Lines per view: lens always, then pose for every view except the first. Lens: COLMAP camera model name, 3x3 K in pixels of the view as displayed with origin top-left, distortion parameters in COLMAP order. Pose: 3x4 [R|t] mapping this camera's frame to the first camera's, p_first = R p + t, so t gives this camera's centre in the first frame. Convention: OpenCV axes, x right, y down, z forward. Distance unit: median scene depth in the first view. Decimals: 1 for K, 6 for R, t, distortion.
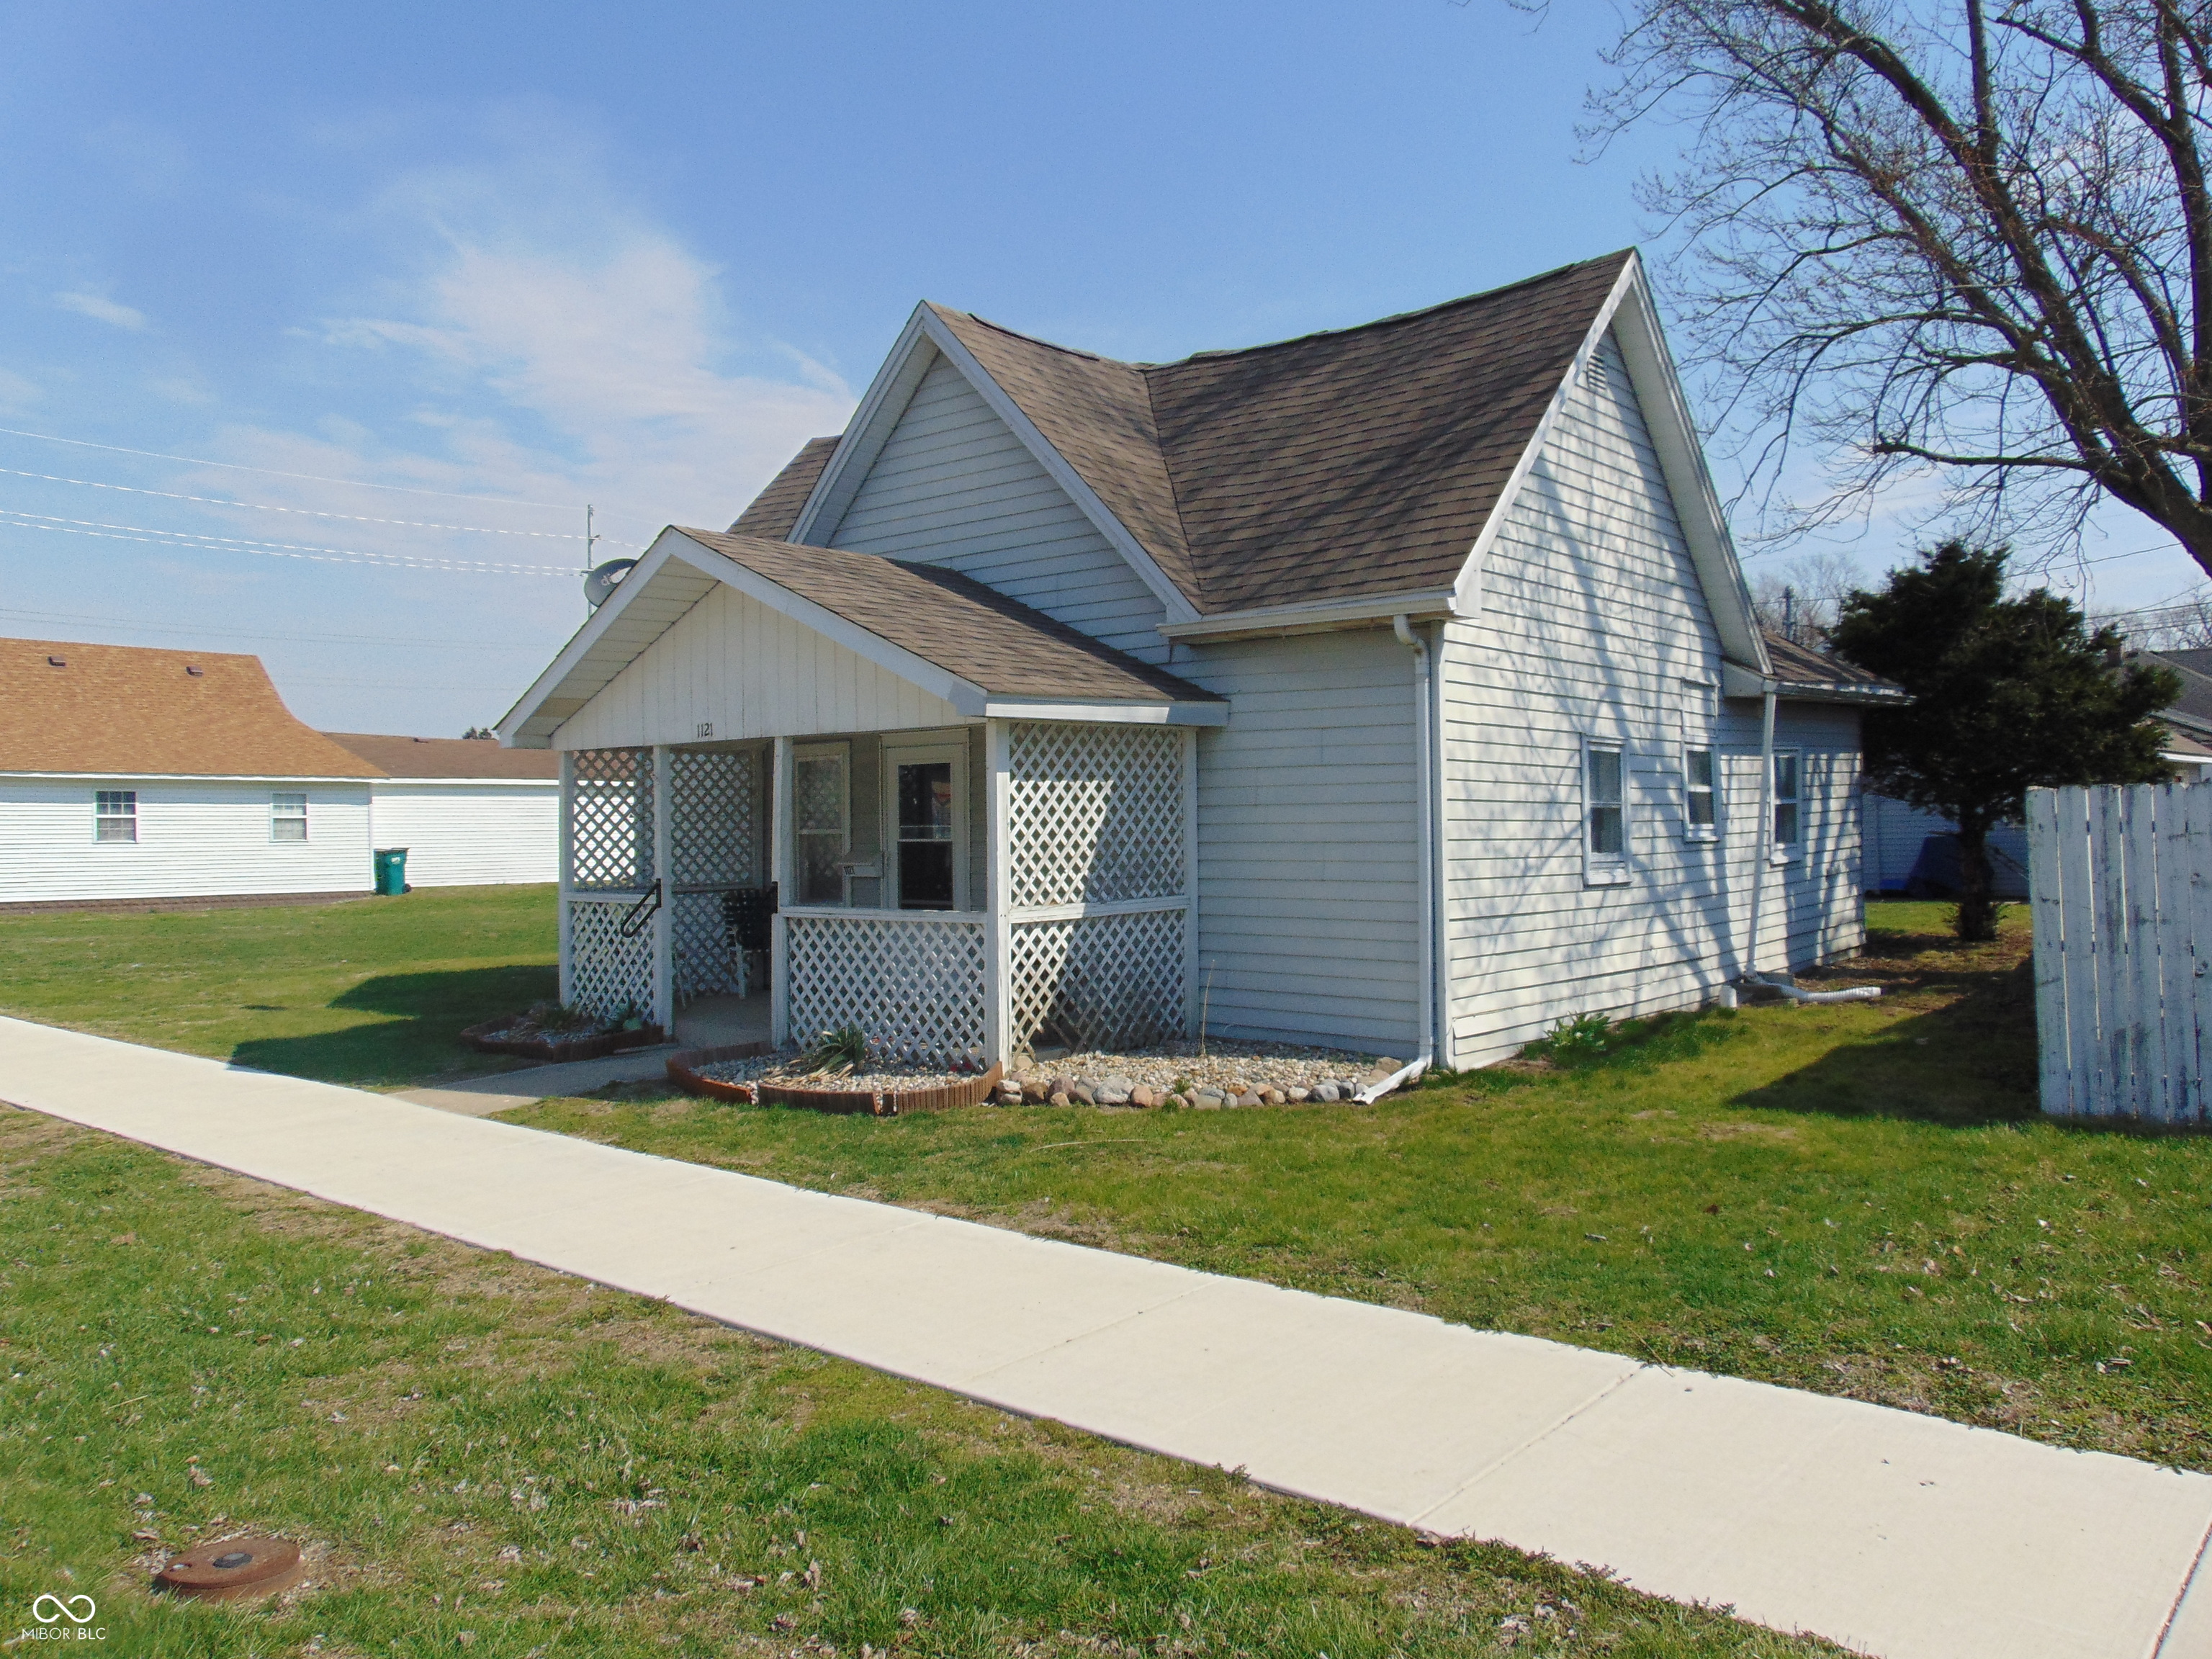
lens RADIAL K [[1633.7, 0, 1101.6], [0, 1633.7, 793.2], [0, 0, 1]] dist [-0.053671, 0.090888]
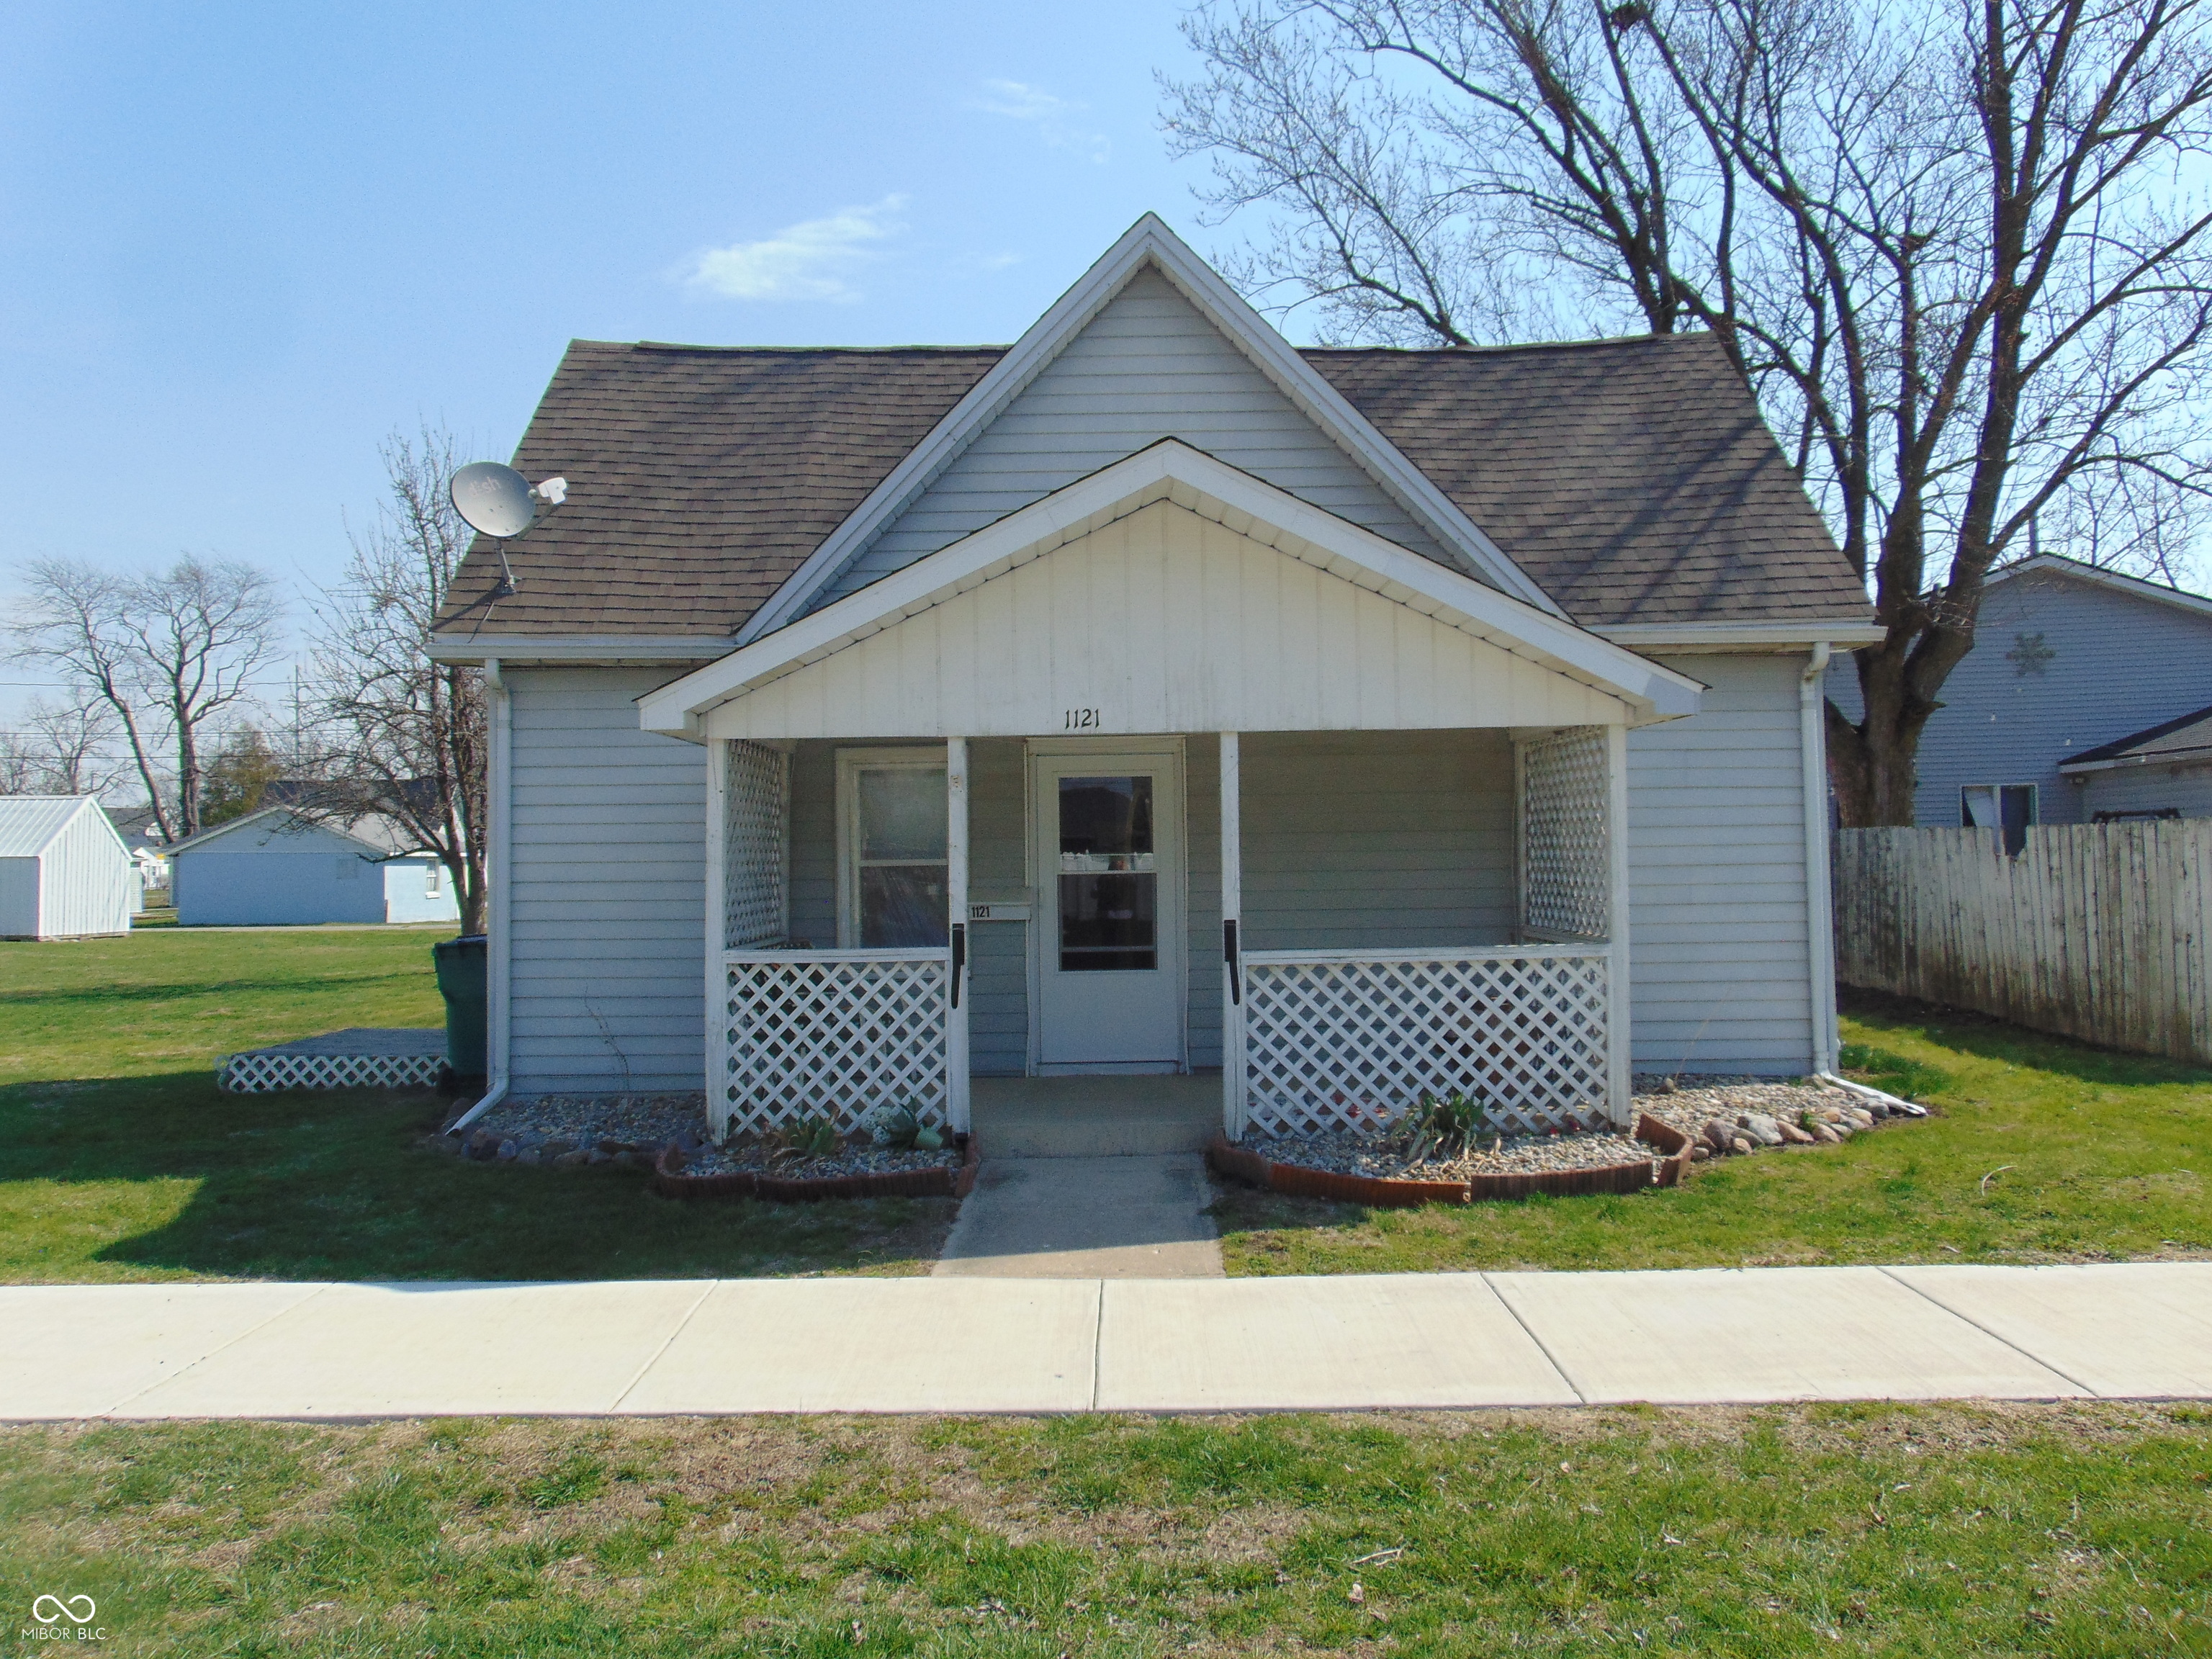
lens RADIAL K [[1633.7, 0, 1101.6], [0, 1633.7, 793.2], [0, 0, 1]] dist [-0.053671, 0.090888]
pose [[0.772222, 0.023988, 0.634899, -0.783772], [-0.003520, 0.999433, -0.033480, 0.021877], [-0.635343, 0.023619, 0.771869, 0.473469]]
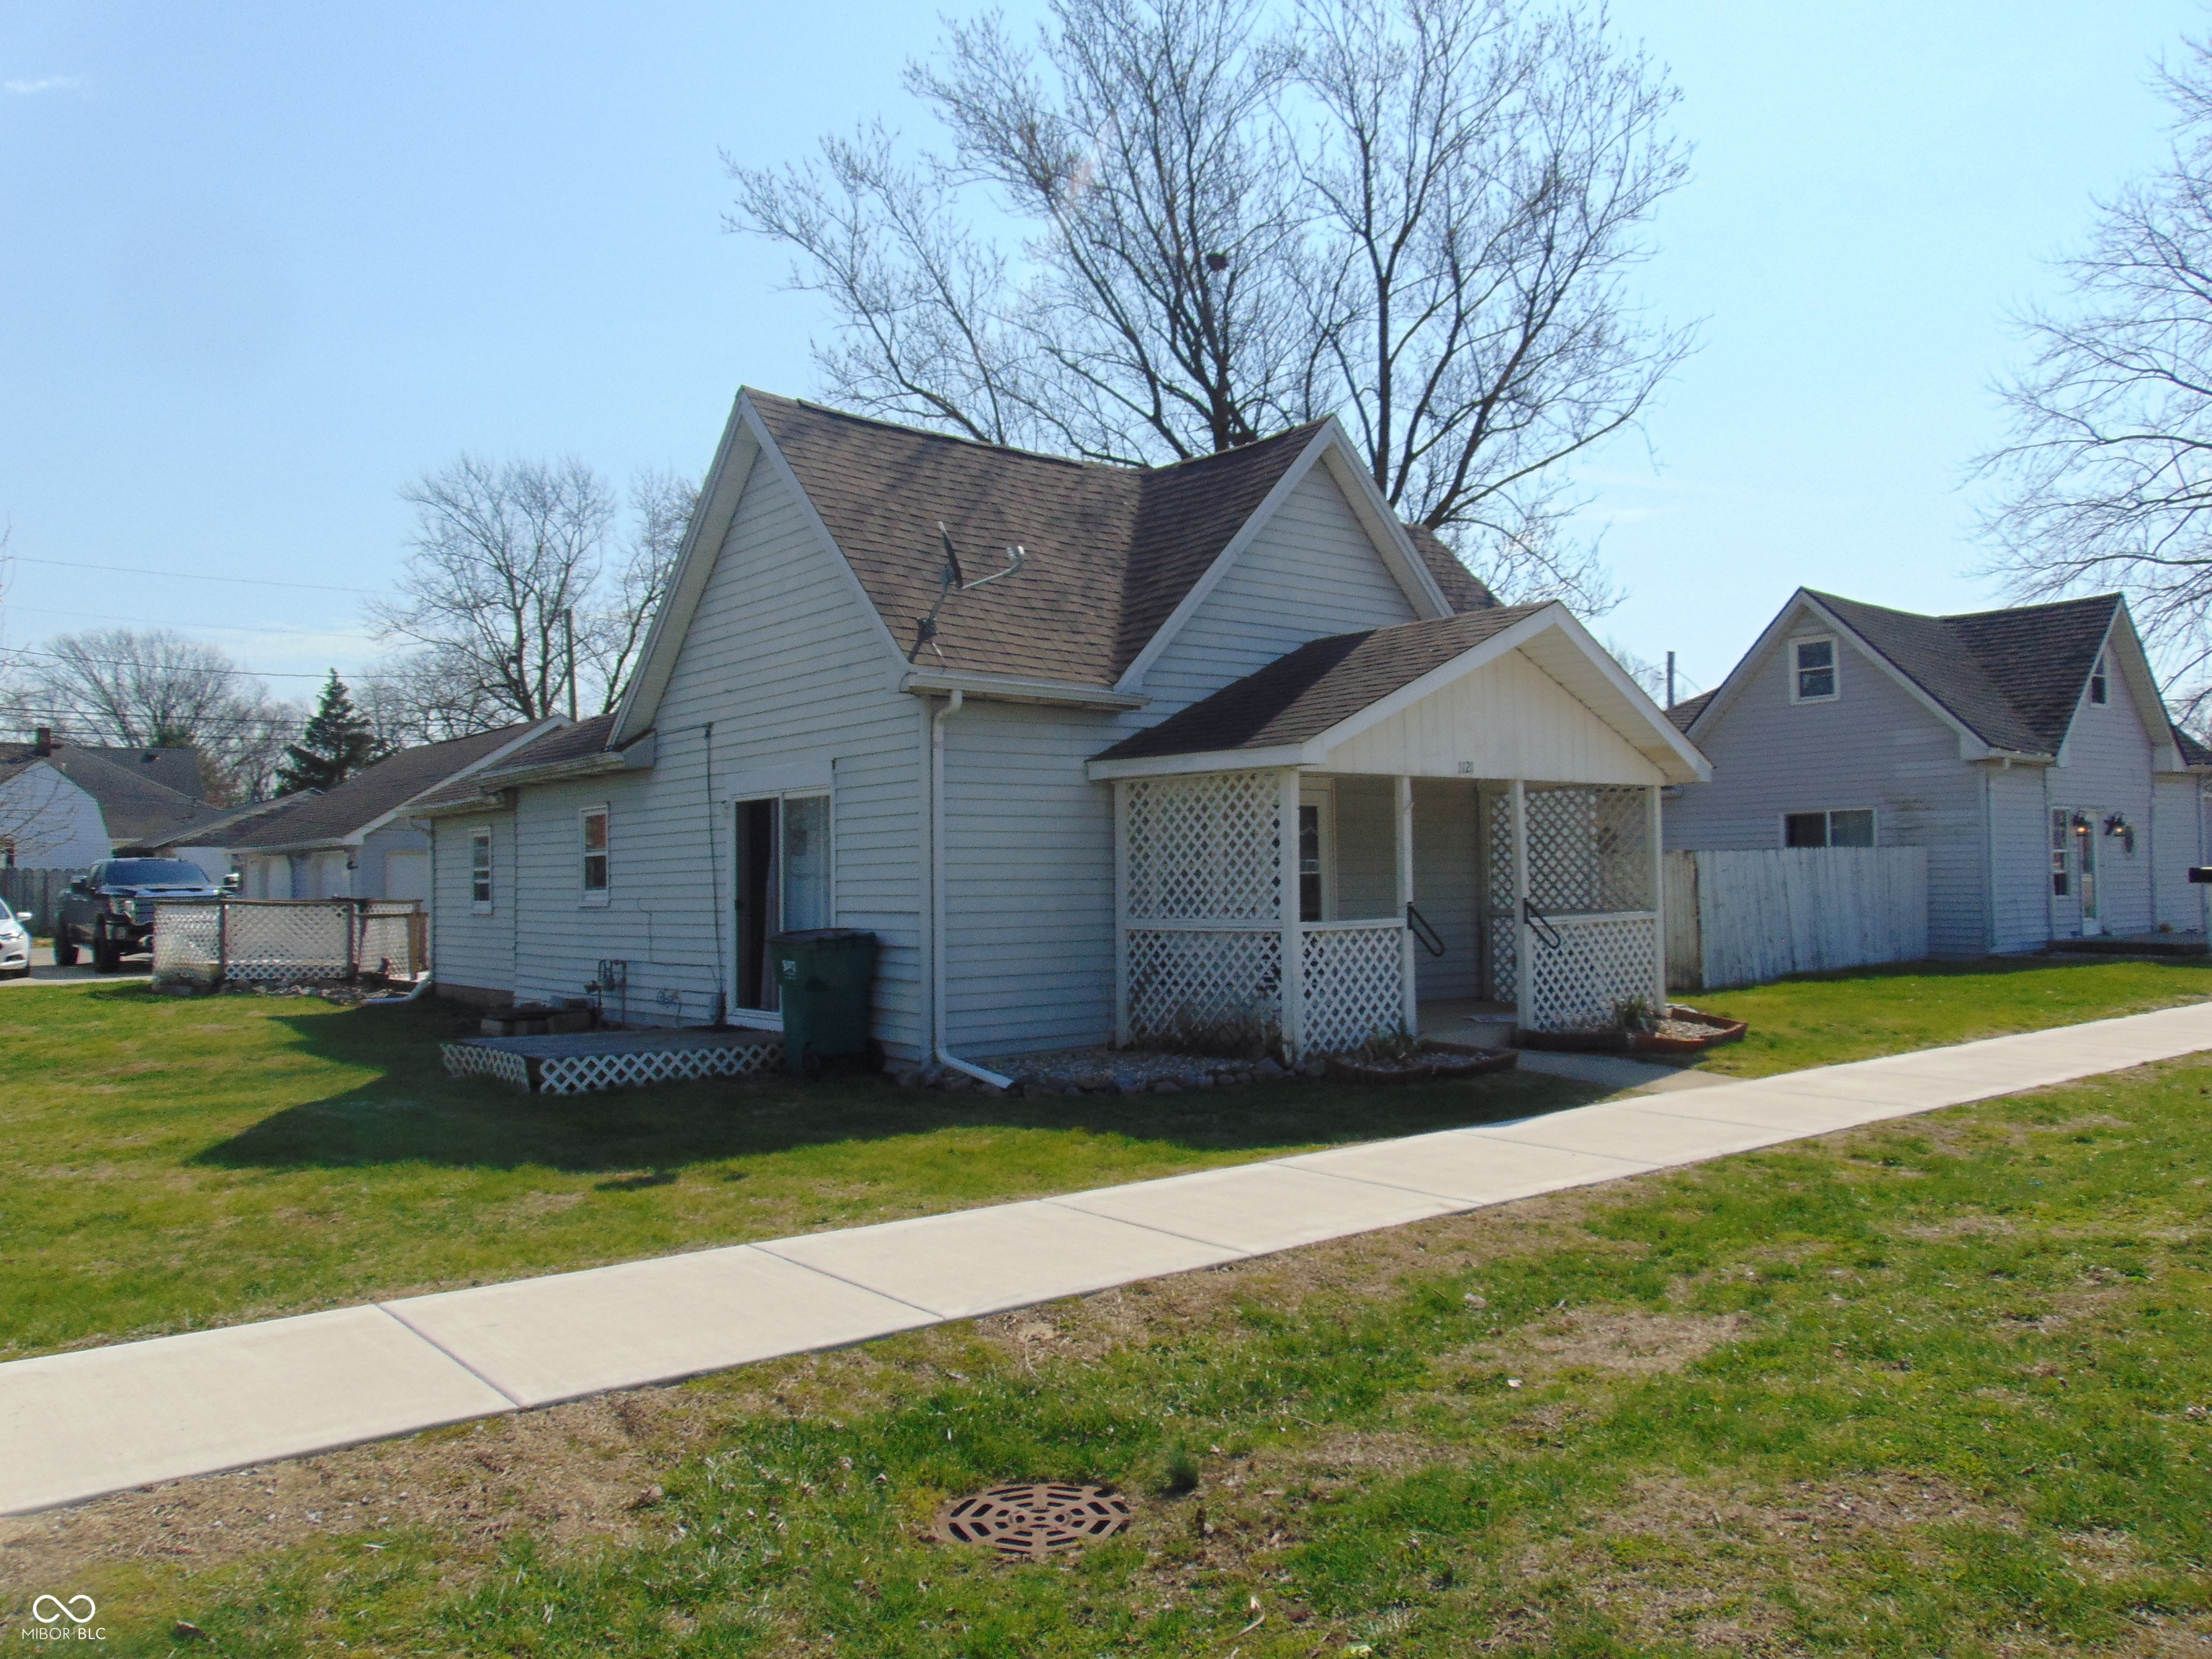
lens RADIAL K [[1633.7, 0, 1101.6], [0, 1633.7, 793.2], [0, 0, 1]] dist [-0.053671, 0.090888]
pose [[0.182386, 0.056587, 0.981597, -1.593547], [-0.003499, 0.998374, -0.056904, 0.049469], [-0.983221, 0.006944, 0.182287, 1.174702]]
